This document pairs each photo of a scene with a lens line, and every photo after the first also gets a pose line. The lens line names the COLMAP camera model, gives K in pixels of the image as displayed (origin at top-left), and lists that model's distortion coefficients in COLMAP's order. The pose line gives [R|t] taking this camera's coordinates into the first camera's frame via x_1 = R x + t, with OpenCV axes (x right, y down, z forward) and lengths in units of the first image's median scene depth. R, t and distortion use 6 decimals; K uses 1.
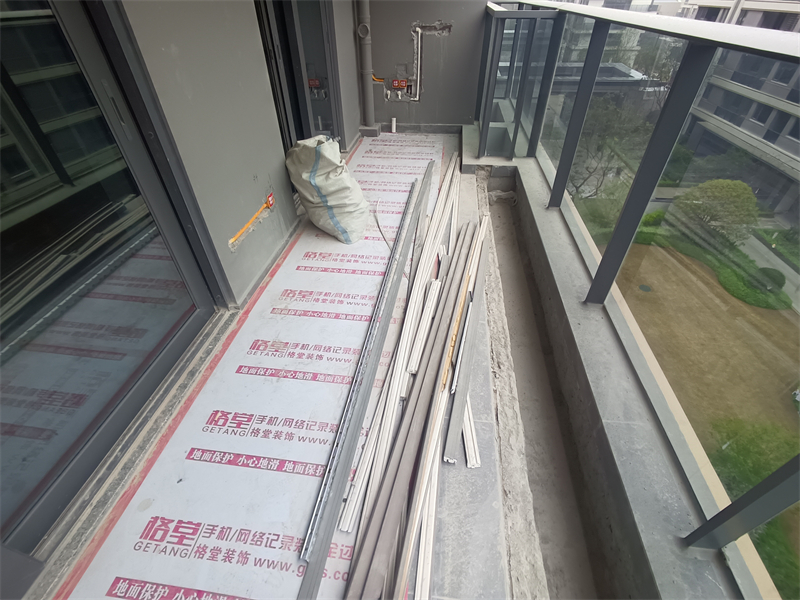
lens RADIAL K [[369.5, 0, 397.4], [0, 369.5, 306.0], [0, 0, 1]] dist [-0.001553, 0.001544]
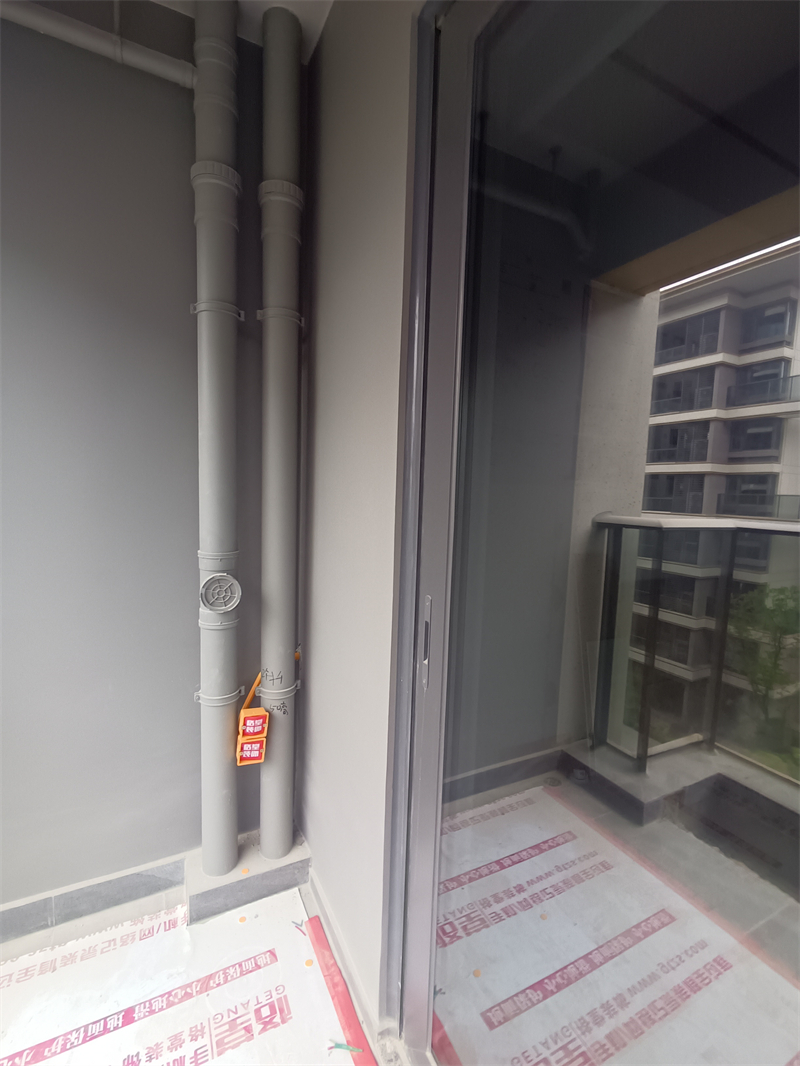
lens RADIAL K [[492.3, 0, 401.2], [0, 492.3, 539.2], [0, 0, 1]] dist [-0.001553, 0.001544]
pose [[-0.827561, 0.040034, -0.559946, -0.238122], [-0.381677, 0.691316, 0.613518, -0.835353], [0.411661, 0.721443, -0.556826, 0.991750]]
